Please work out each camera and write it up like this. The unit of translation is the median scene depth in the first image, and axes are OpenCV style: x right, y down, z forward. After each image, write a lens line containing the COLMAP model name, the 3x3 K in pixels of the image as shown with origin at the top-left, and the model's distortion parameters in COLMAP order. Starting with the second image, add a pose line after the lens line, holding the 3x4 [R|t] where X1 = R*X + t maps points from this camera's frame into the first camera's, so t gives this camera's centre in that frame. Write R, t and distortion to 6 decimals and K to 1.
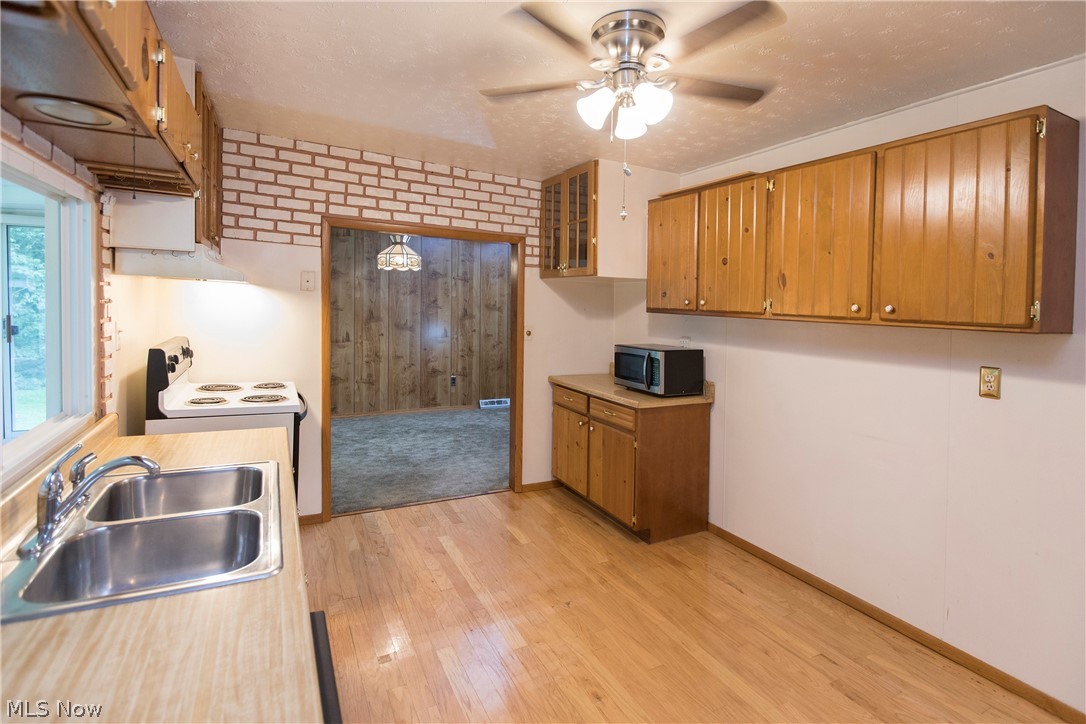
lens RADIAL K [[524.6, 0, 543.1], [0, 524.6, 361.8], [0, 0, 1]] dist [-0.000063, -0.000066]
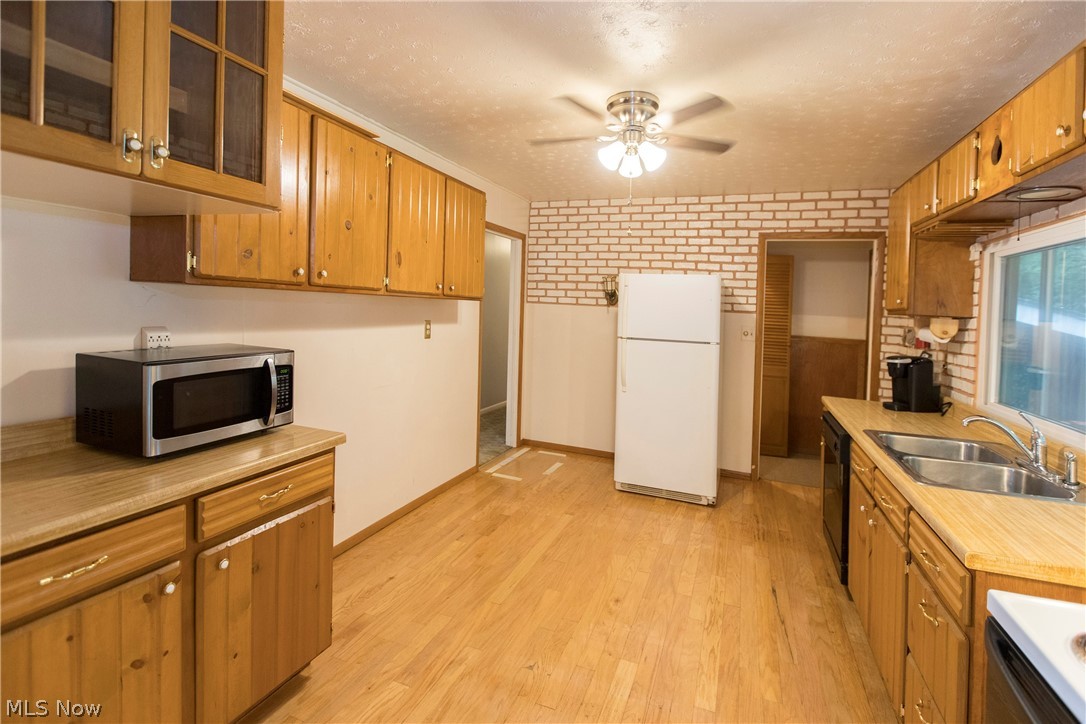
lens RADIAL K [[524.6, 0, 544.2], [0, 524.6, 315.1], [0, 0, 1]] dist [-0.000063, -0.000066]
pose [[-0.667592, -0.077792, 0.740452, -0.583801], [0.016952, 0.992680, 0.119576, -0.182849], [-0.744334, 0.092380, -0.661387, 1.665785]]
